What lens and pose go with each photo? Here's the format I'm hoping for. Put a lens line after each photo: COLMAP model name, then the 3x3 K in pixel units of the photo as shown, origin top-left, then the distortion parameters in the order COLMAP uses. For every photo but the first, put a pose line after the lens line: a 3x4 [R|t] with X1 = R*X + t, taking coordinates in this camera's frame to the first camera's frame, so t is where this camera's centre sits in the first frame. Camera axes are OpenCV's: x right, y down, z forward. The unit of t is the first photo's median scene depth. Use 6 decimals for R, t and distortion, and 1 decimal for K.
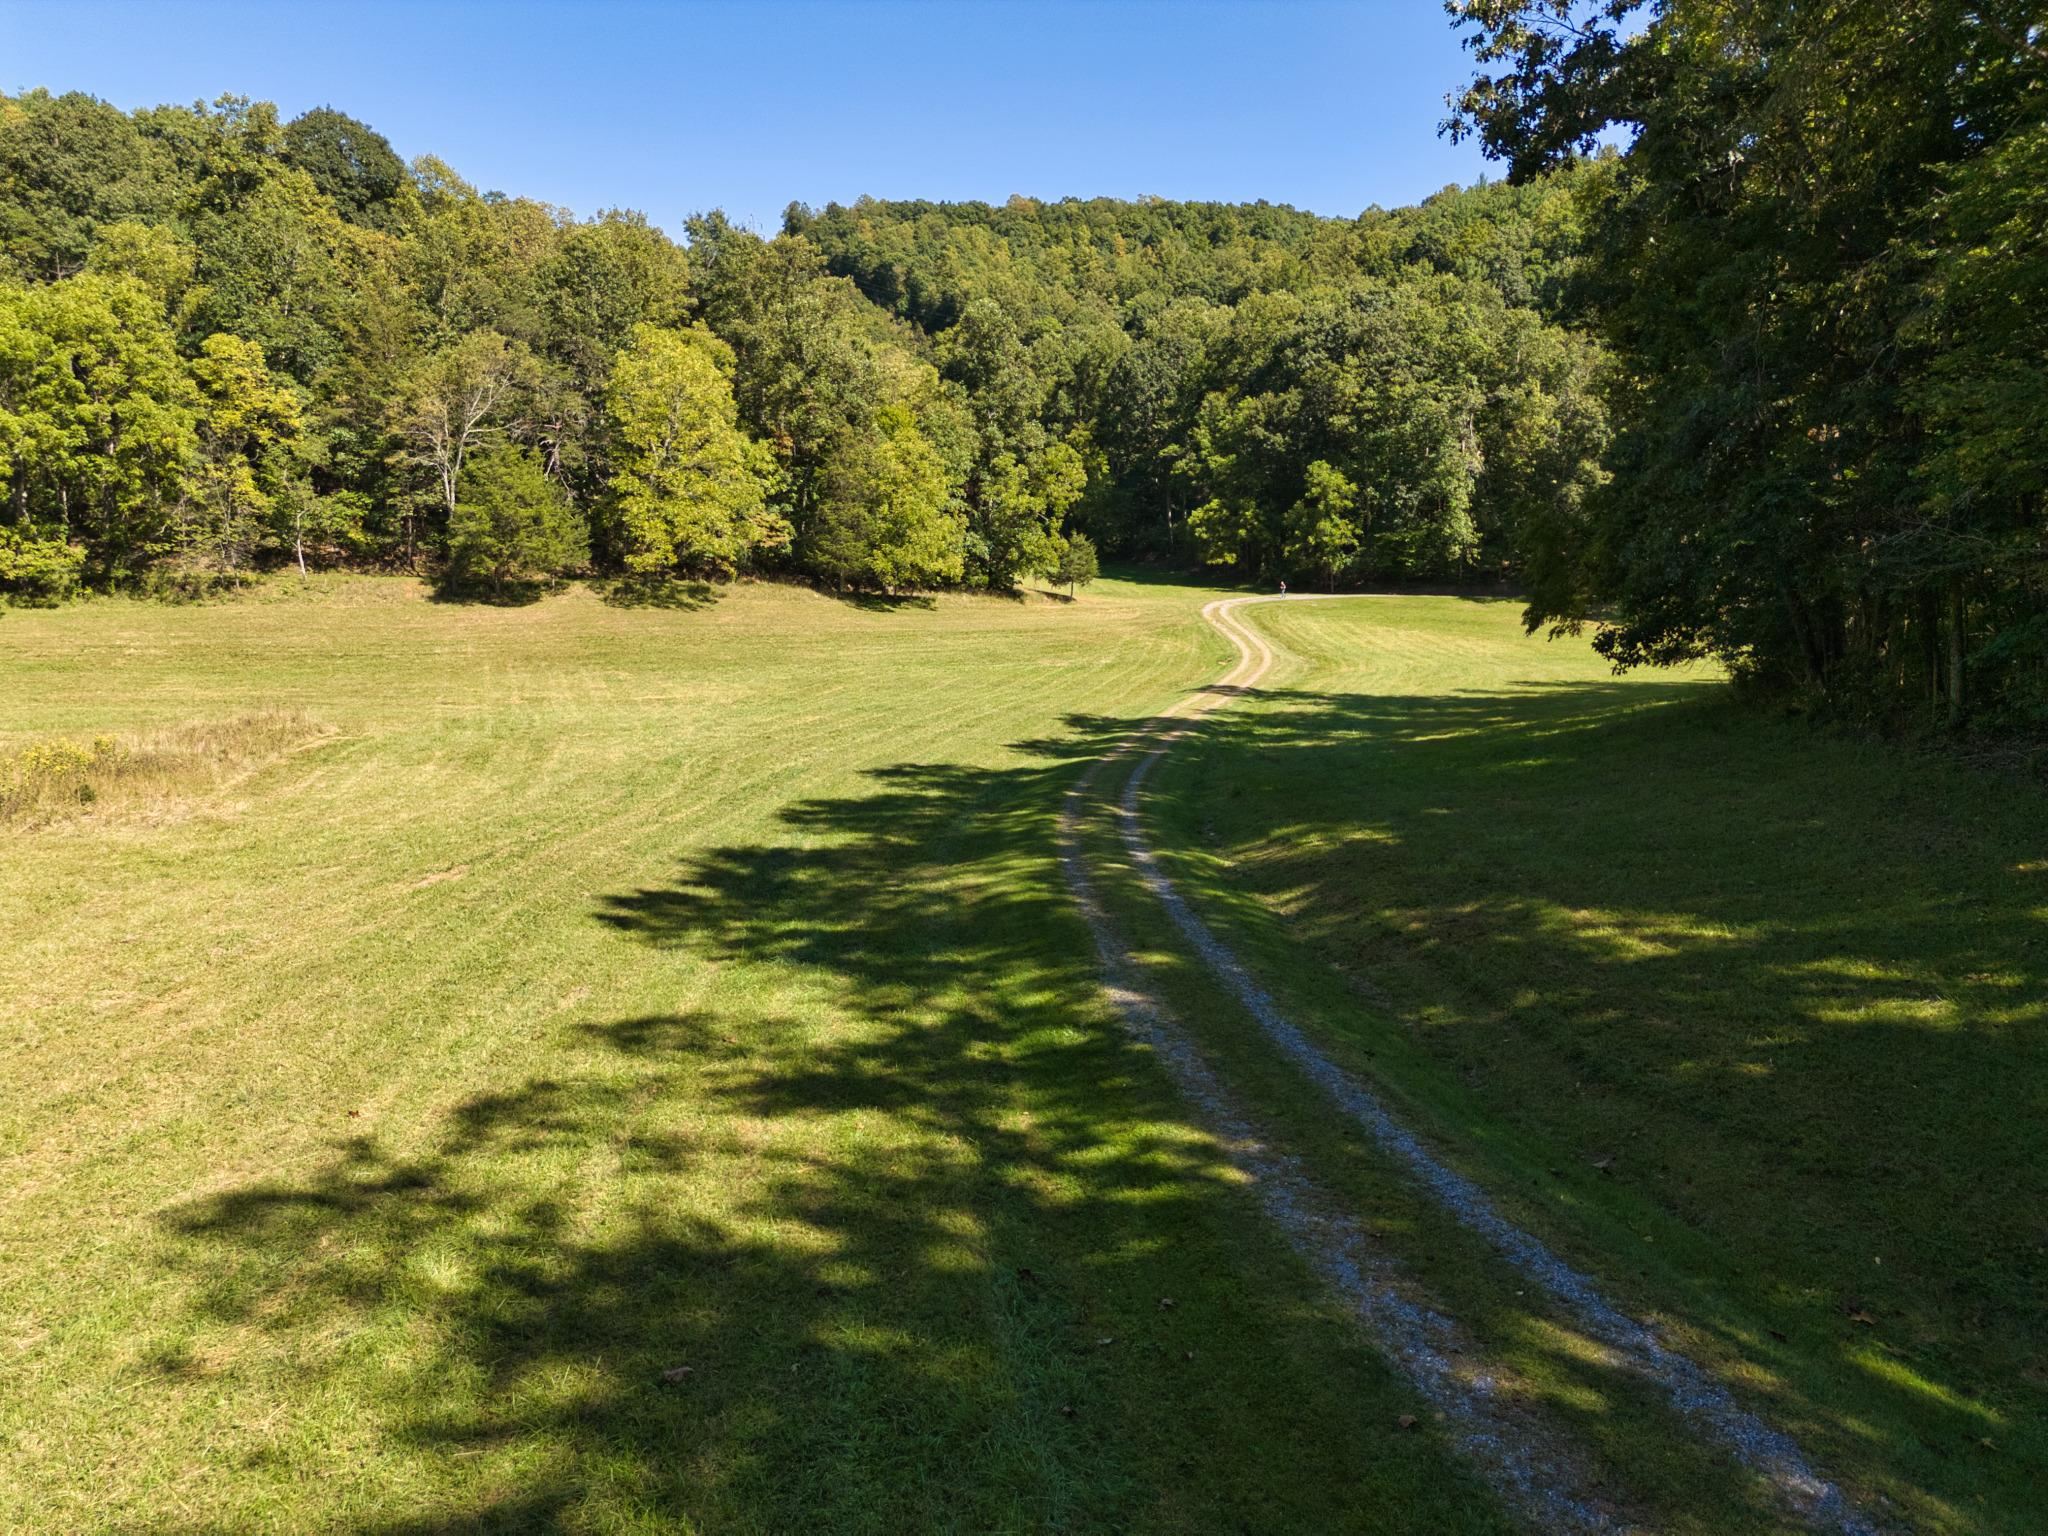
lens RADIAL K [[1446.9, 0, 1024.0], [0, 1446.9, 768.0], [0, 0, 1]] dist [0.023397, -0.032547]
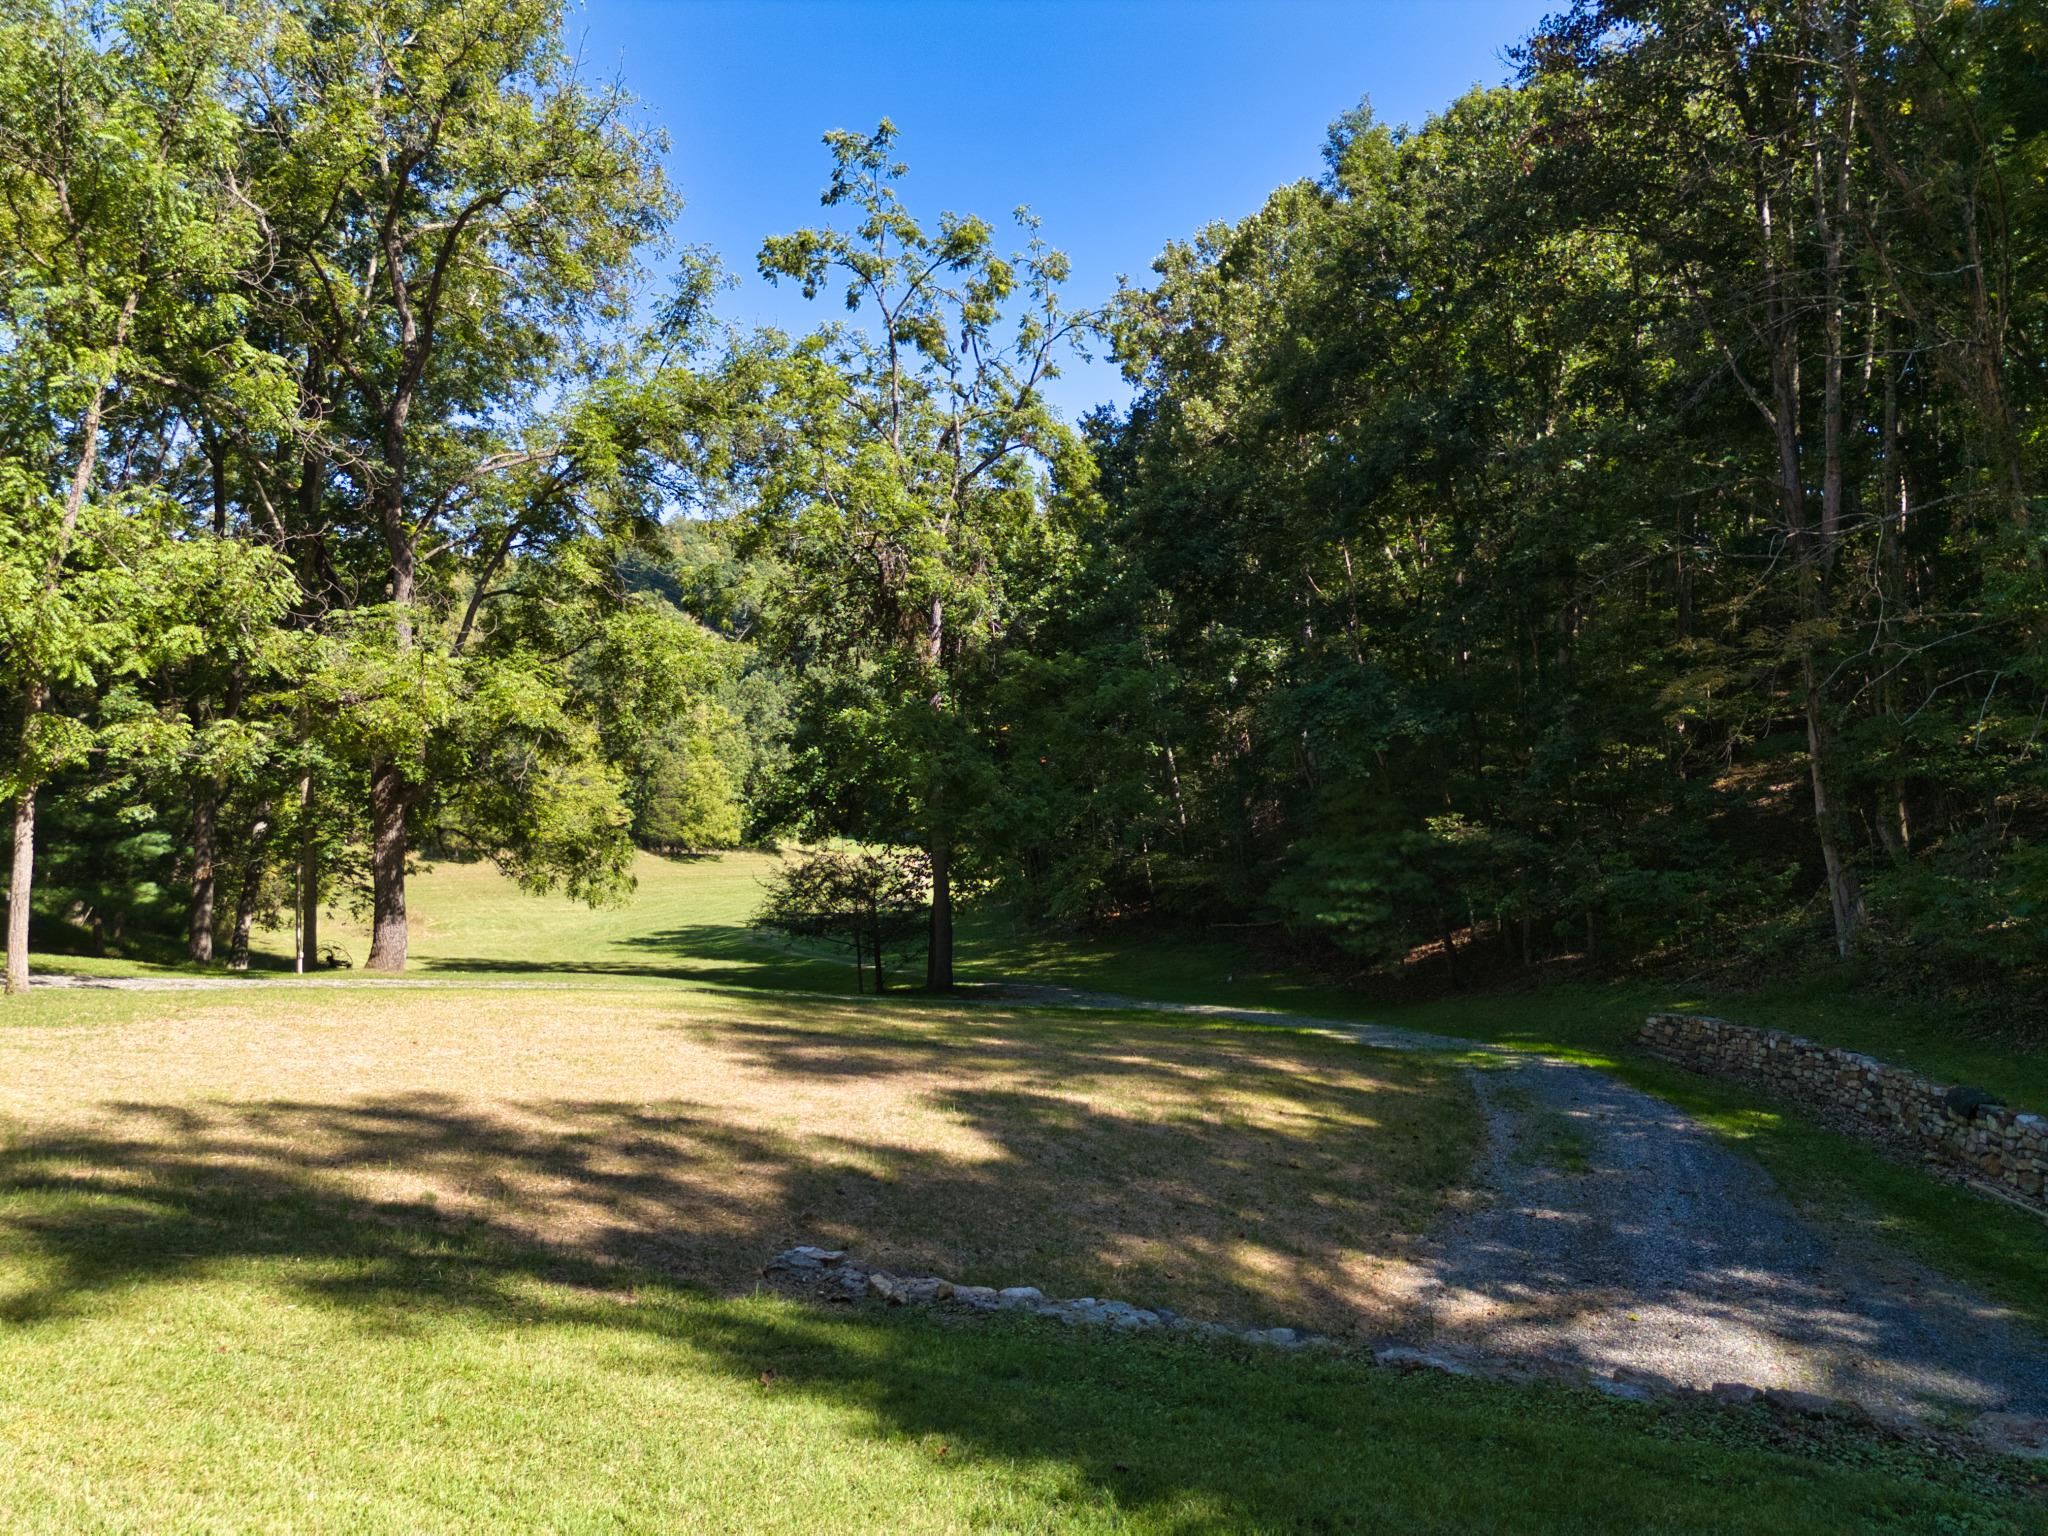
lens RADIAL K [[1453.2, 0, 1028.5], [0, 1453.2, 767.1], [0, 0, 1]] dist [0.060138, -0.037328]
pose [[0.991069, -0.000895, 0.133350, 0.070700], [0.024092, 0.984724, -0.172446, 0.086543], [-0.131158, 0.174119, 0.975951, -0.752196]]
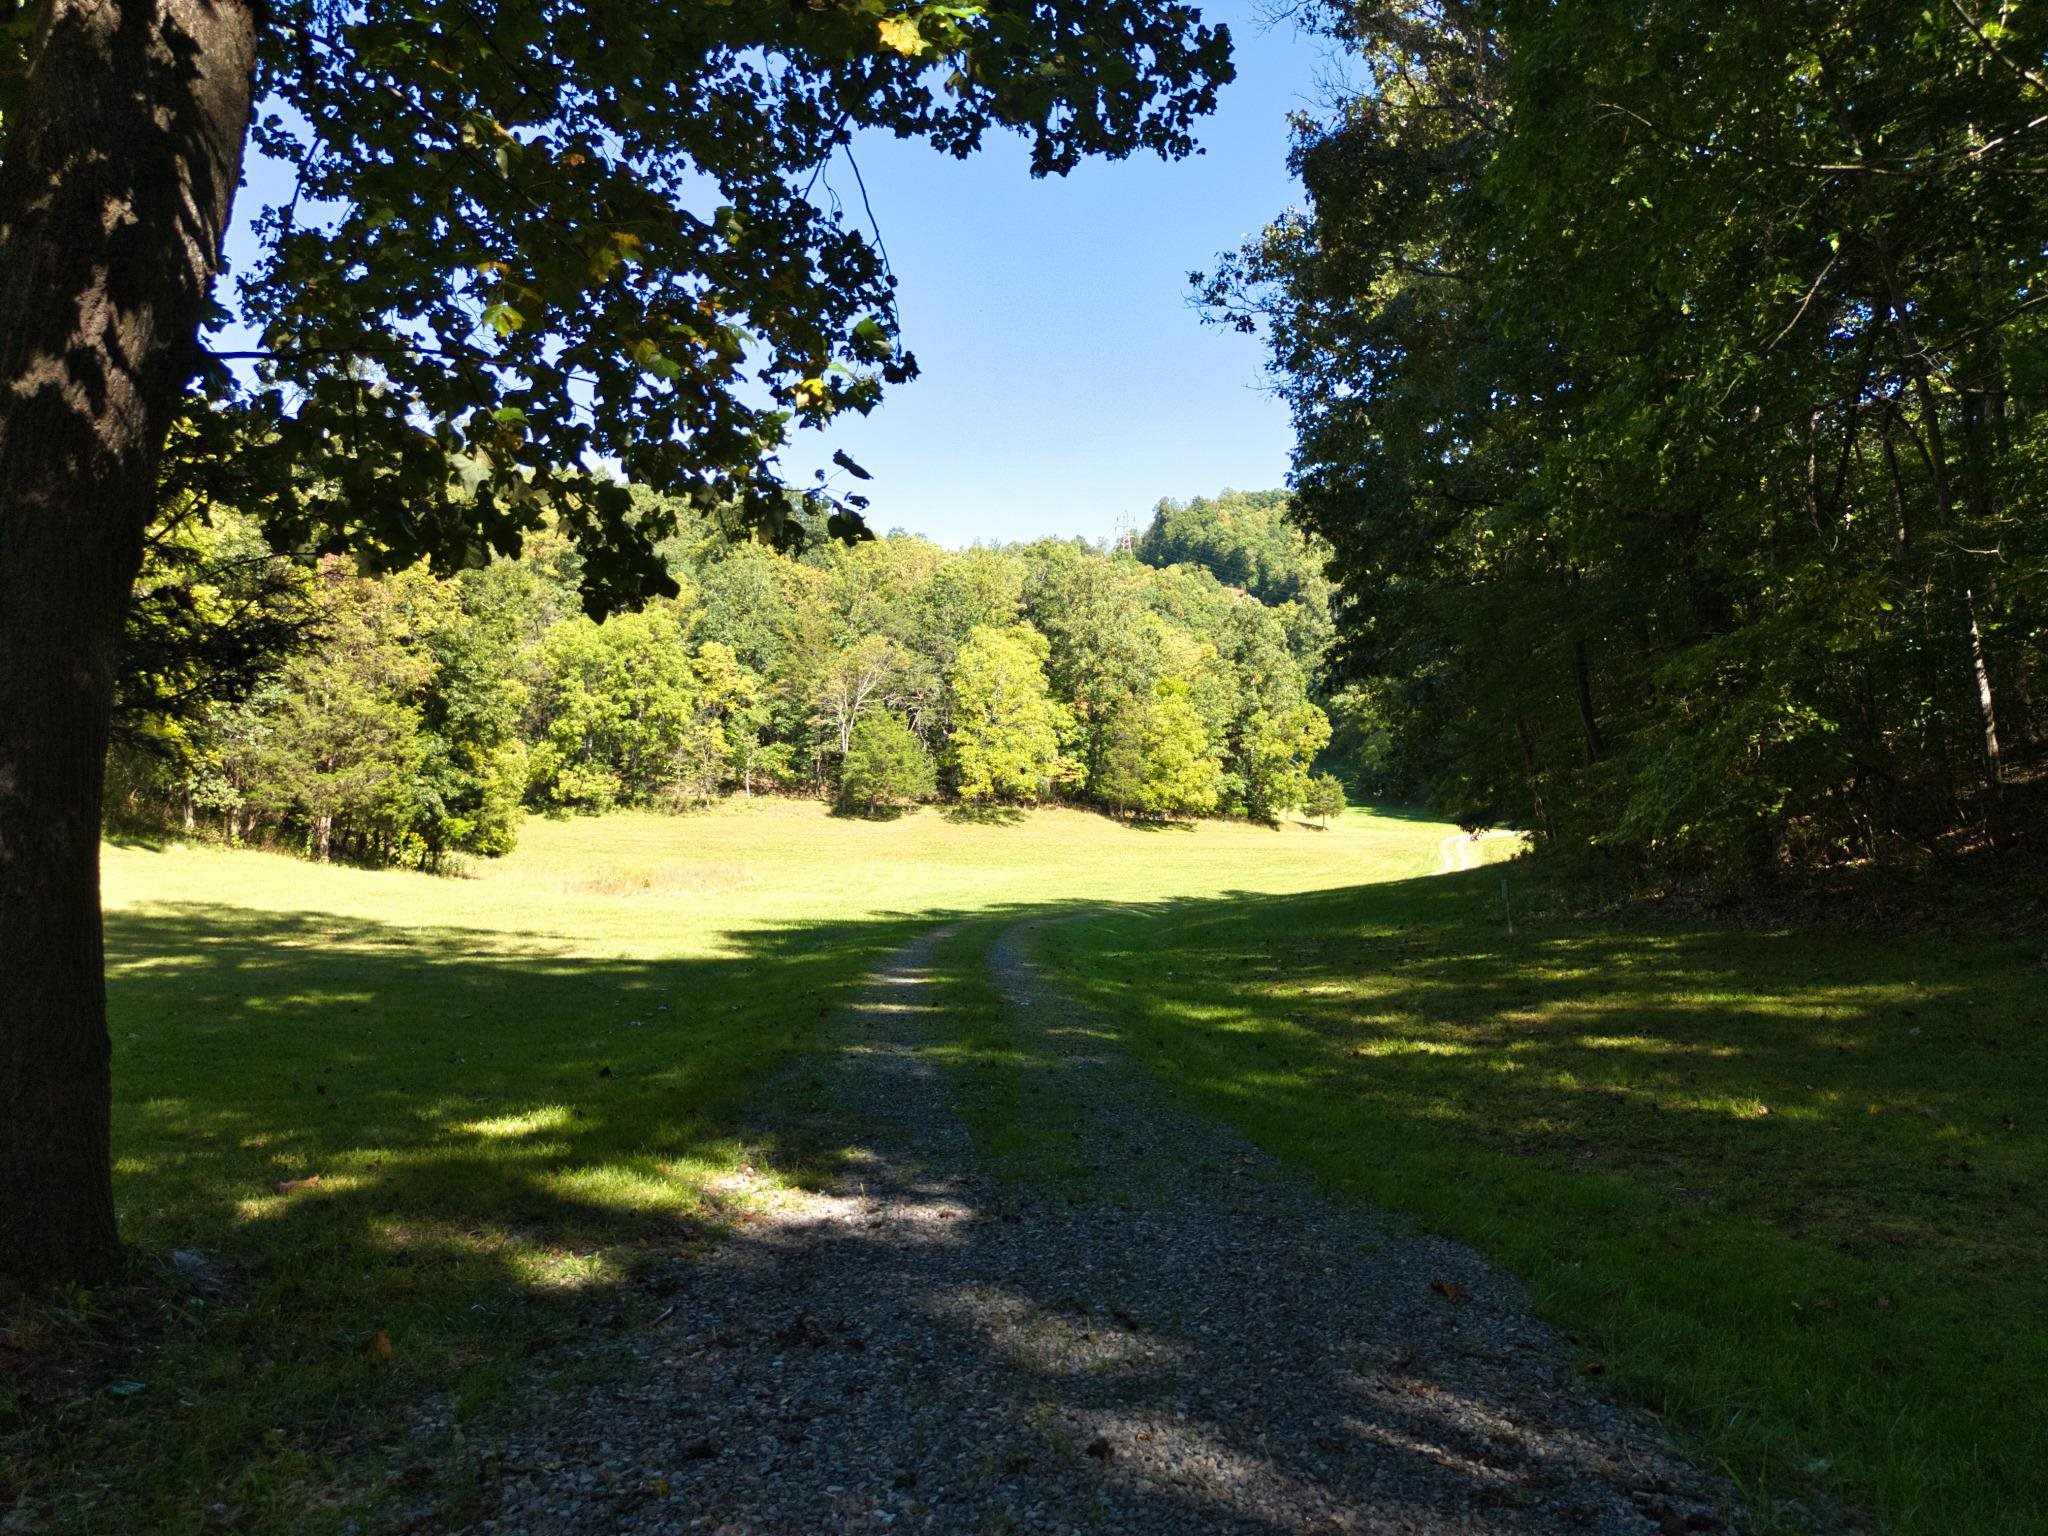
lens RADIAL K [[1453.2, 0, 1028.5], [0, 1453.2, 767.1], [0, 0, 1]] dist [0.060138, -0.037328]
pose [[0.964512, -0.001168, -0.264036, 0.157870], [-0.044977, 0.984649, -0.168654, 0.067455], [0.260180, 0.174545, 0.949653, -0.314620]]
